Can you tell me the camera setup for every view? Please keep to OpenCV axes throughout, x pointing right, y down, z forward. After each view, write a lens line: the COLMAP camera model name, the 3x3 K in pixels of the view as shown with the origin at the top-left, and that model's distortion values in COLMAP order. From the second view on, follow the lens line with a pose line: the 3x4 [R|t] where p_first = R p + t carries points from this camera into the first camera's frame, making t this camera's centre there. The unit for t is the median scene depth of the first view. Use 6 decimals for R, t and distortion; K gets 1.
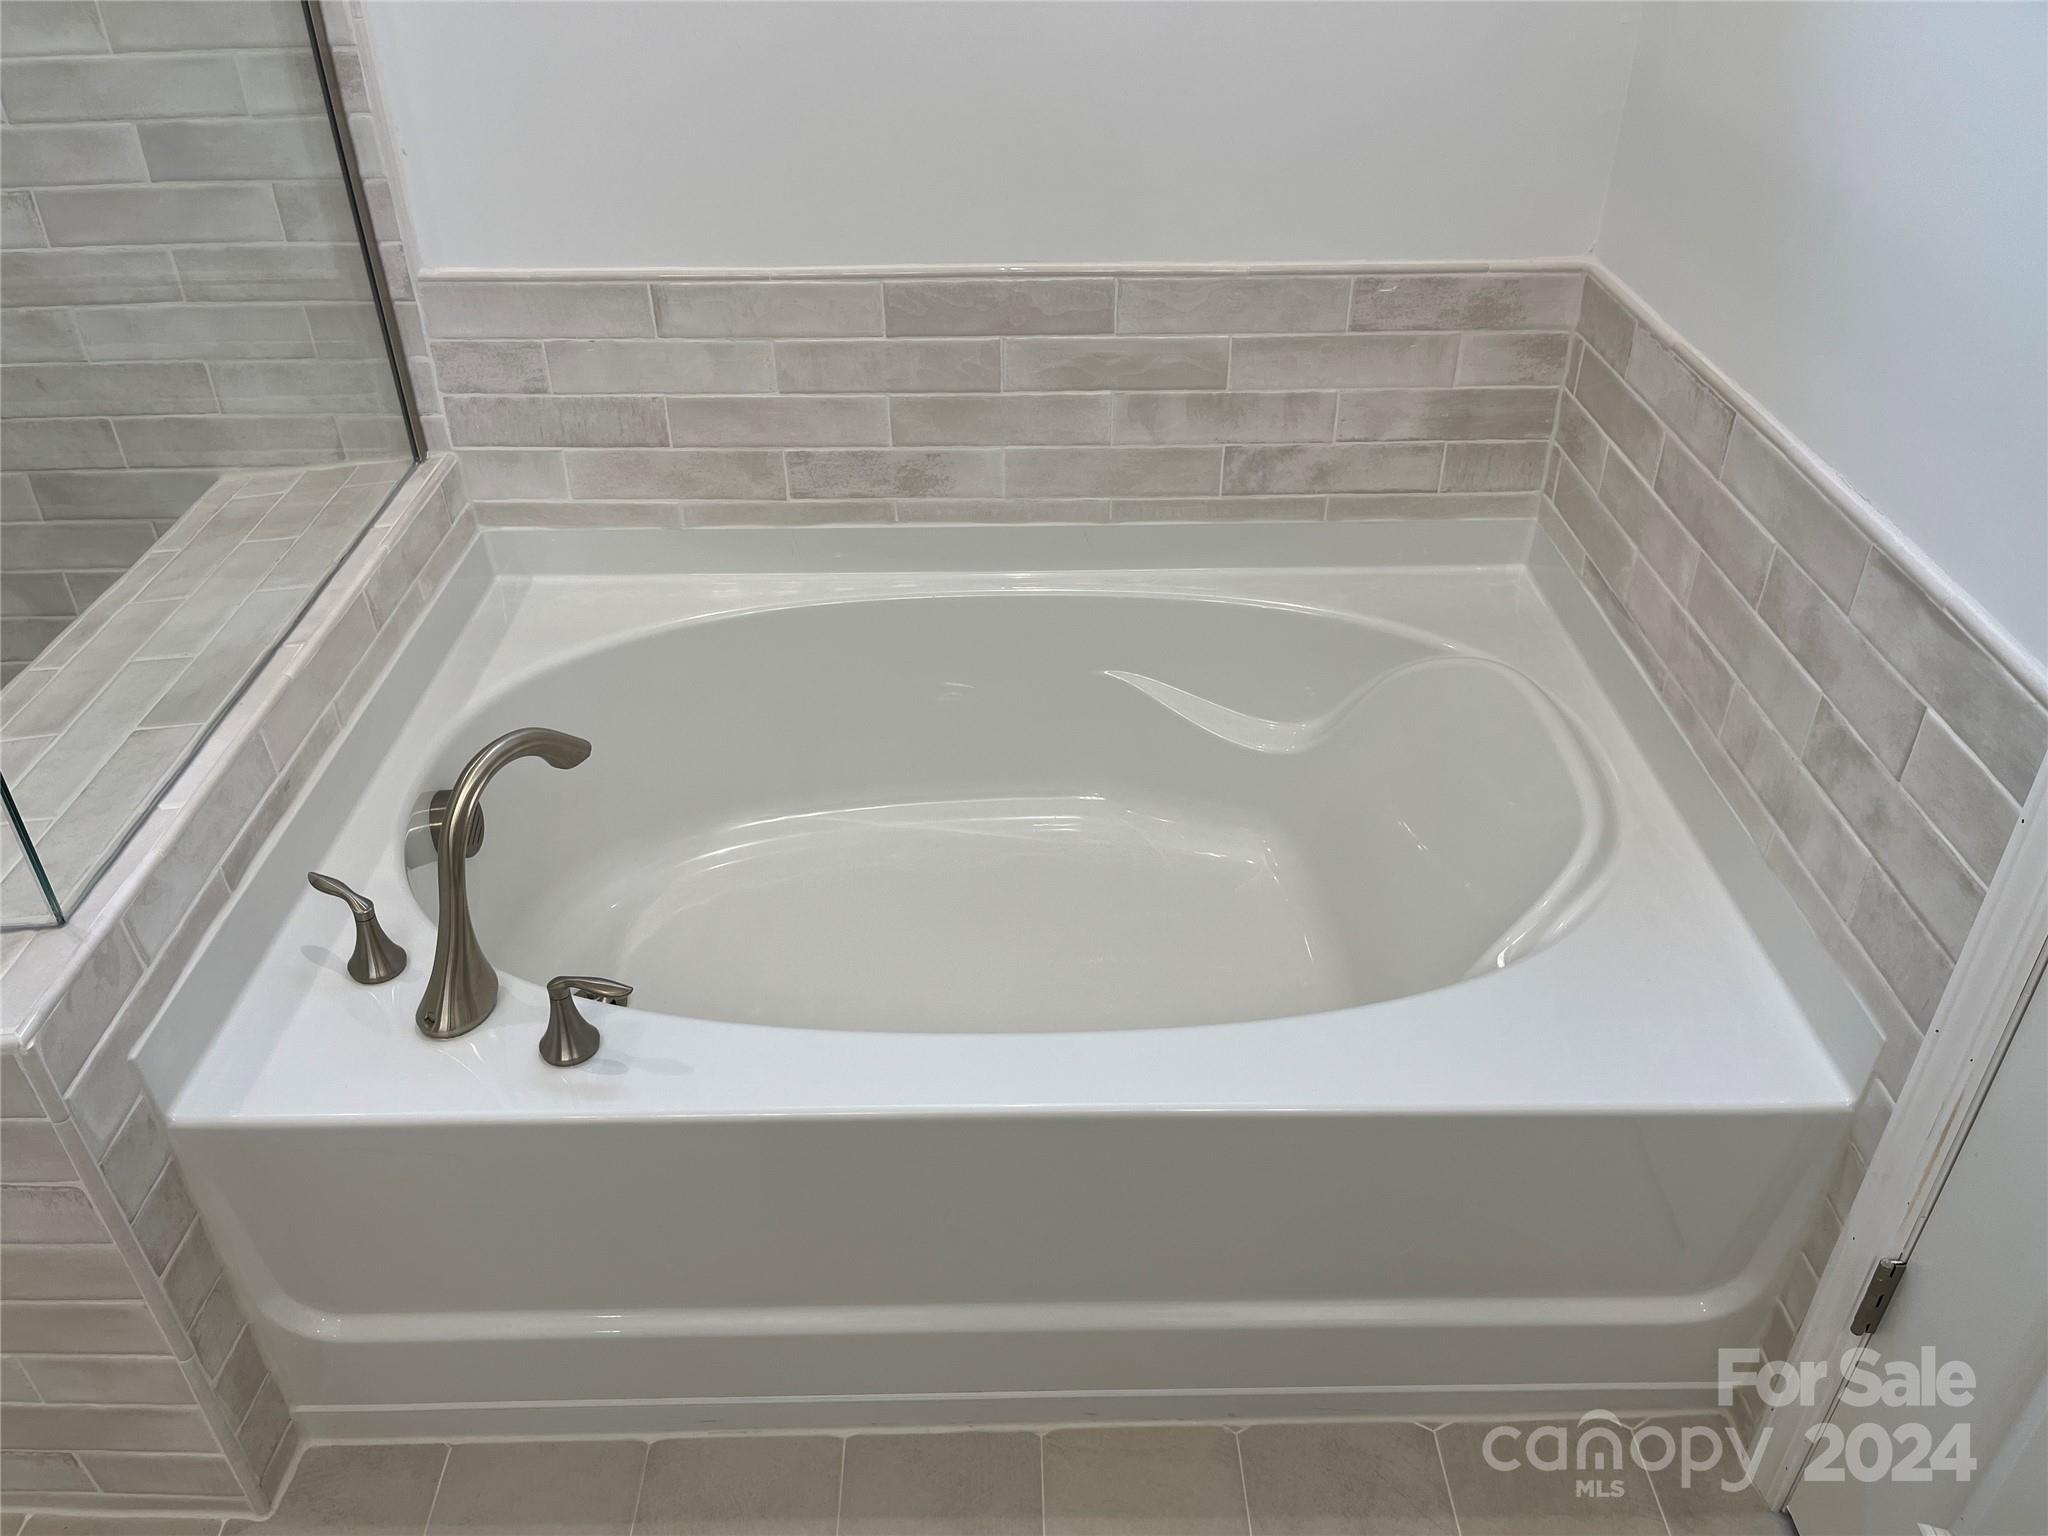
lens RADIAL K [[1559.9, 0, 1029.2], [0, 1559.9, 763.6], [0, 0, 1]] dist [0.056457, -0.076403]
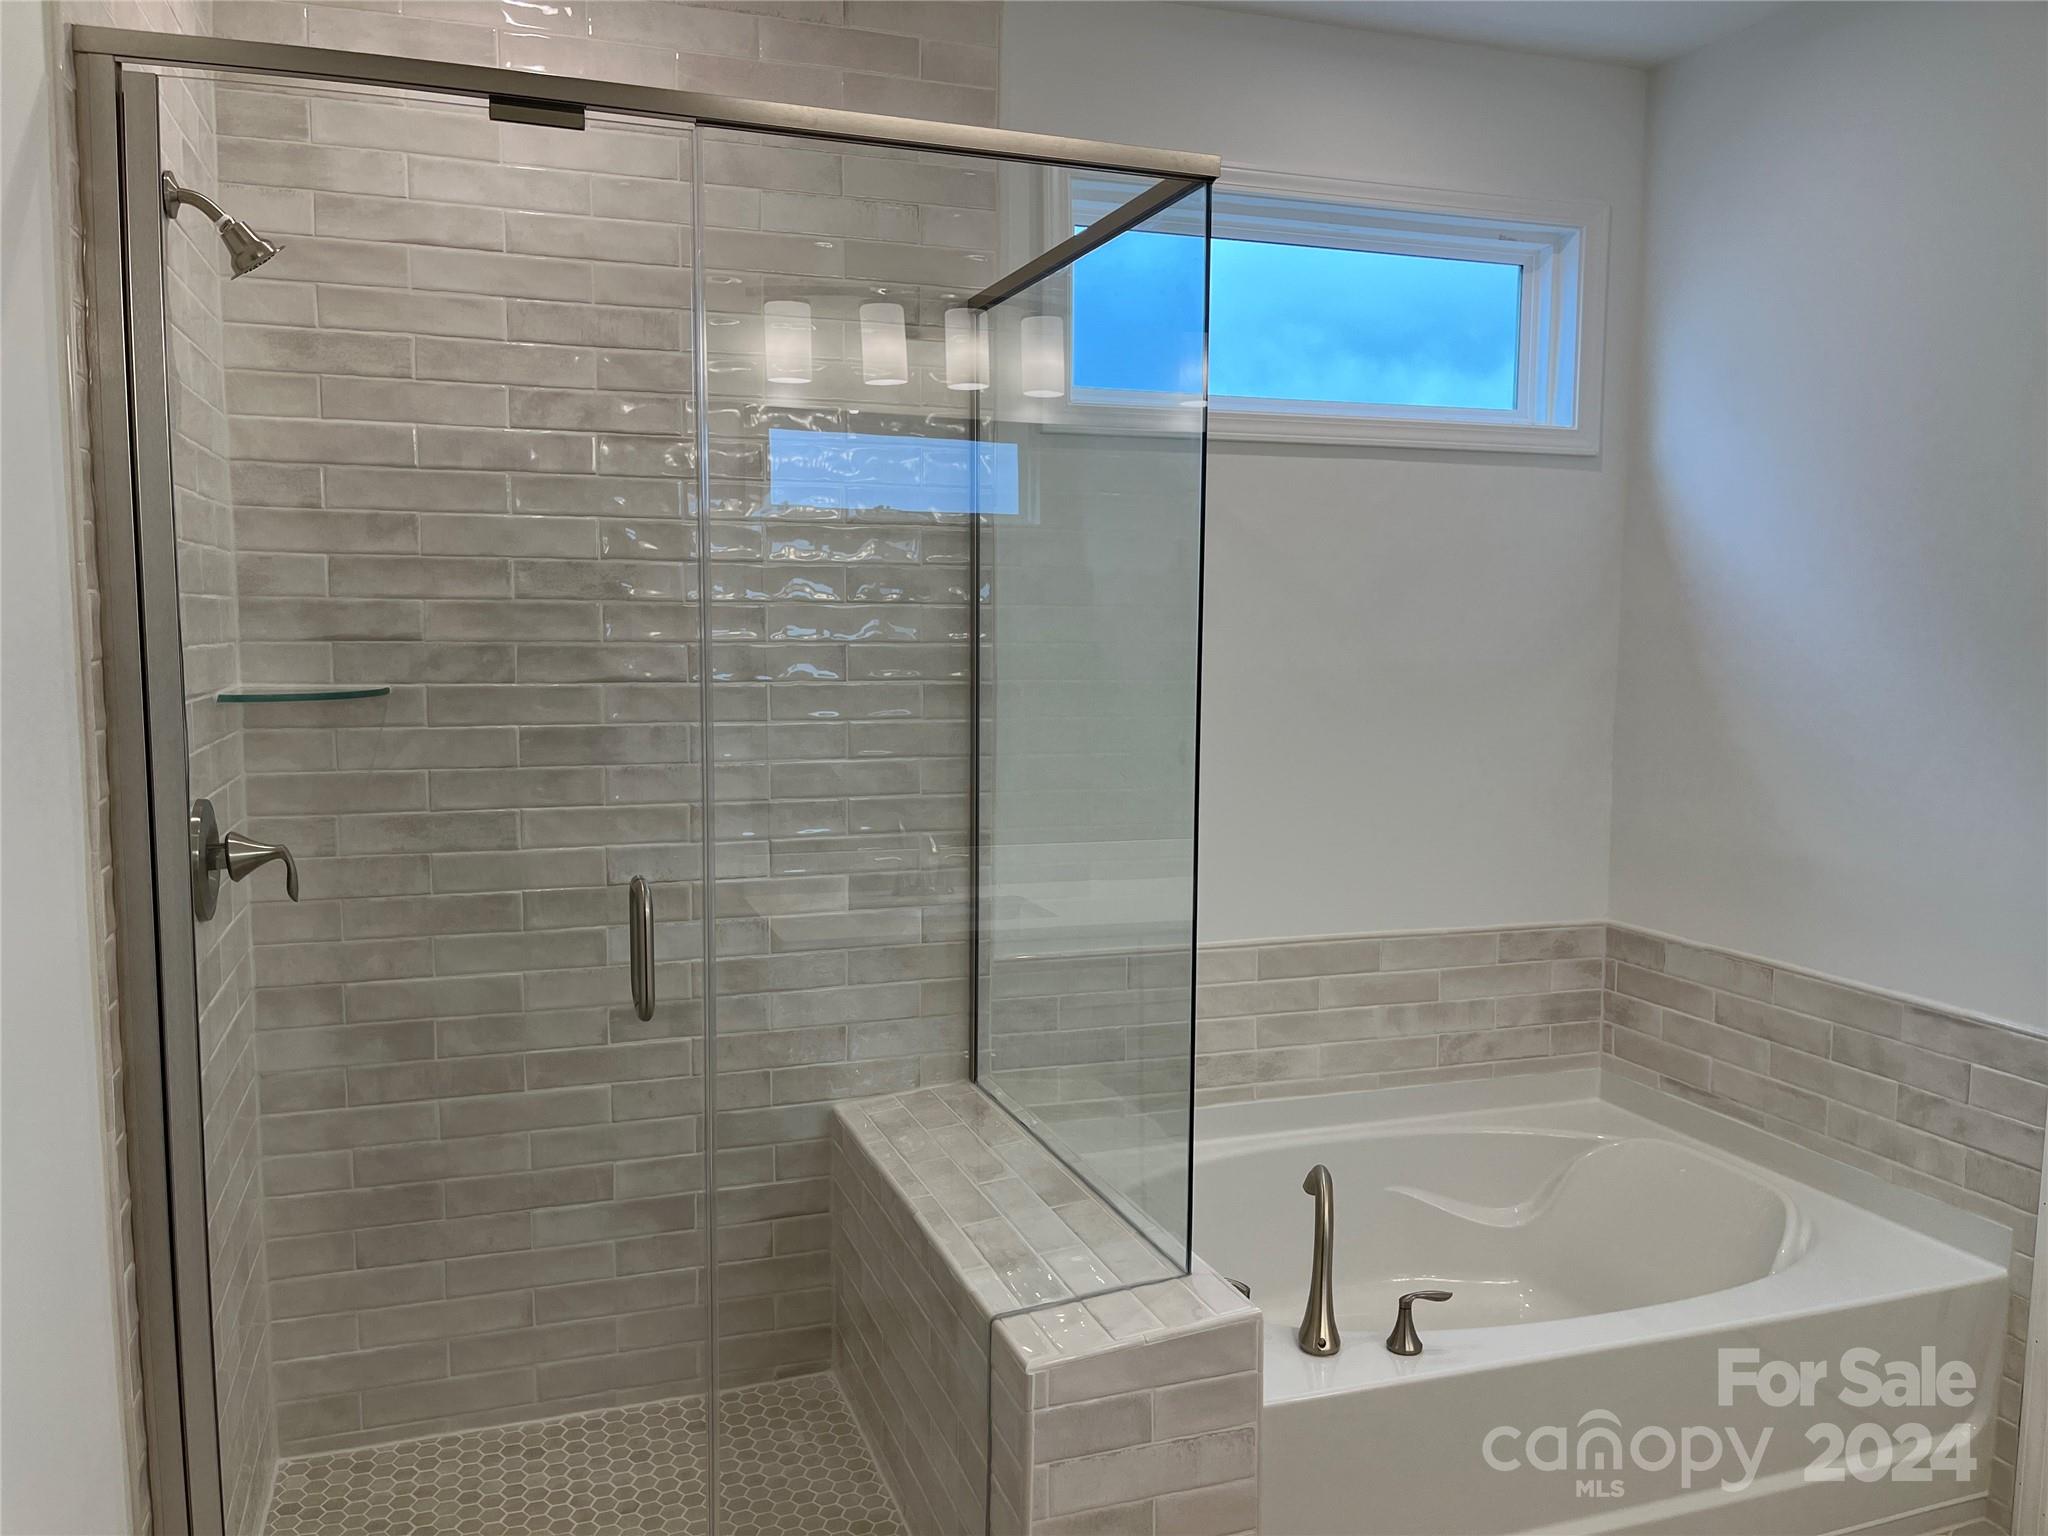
lens RADIAL K [[1559.9, 0, 1016.1], [0, 1559.9, 789.4], [0, 0, 1]] dist [0.056457, -0.076403]
pose [[0.946507, -0.016213, 0.322276, -0.840103], [0.164339, 0.883730, -0.438194, 0.223373], [-0.277700, 0.467716, 0.839121, -0.393344]]
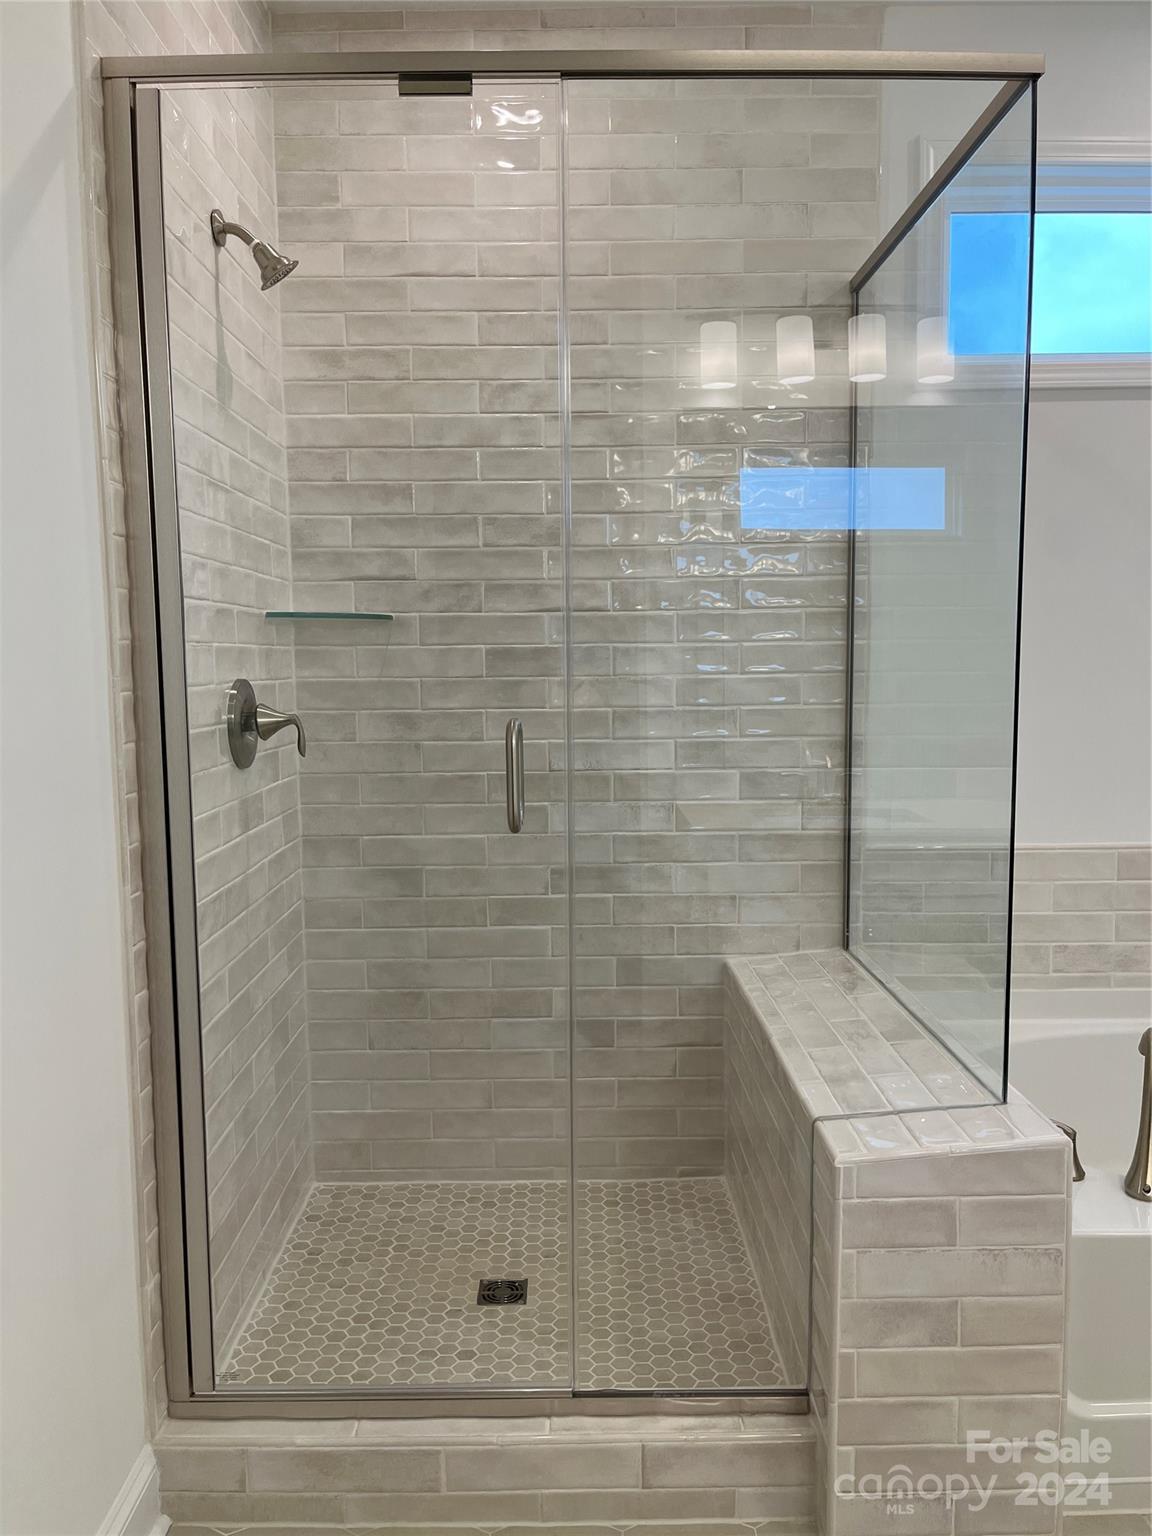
lens RADIAL K [[1169.9, 0, 567.6], [0, 1169.9, 784.0], [0, 0, 1]] dist [0.056457, -0.076403]
pose [[0.999995, 0.002895, 0.000831, -0.717142], [-0.002176, 0.885319, -0.464979, 0.263405], [-0.002082, 0.464975, 0.885322, -0.261695]]
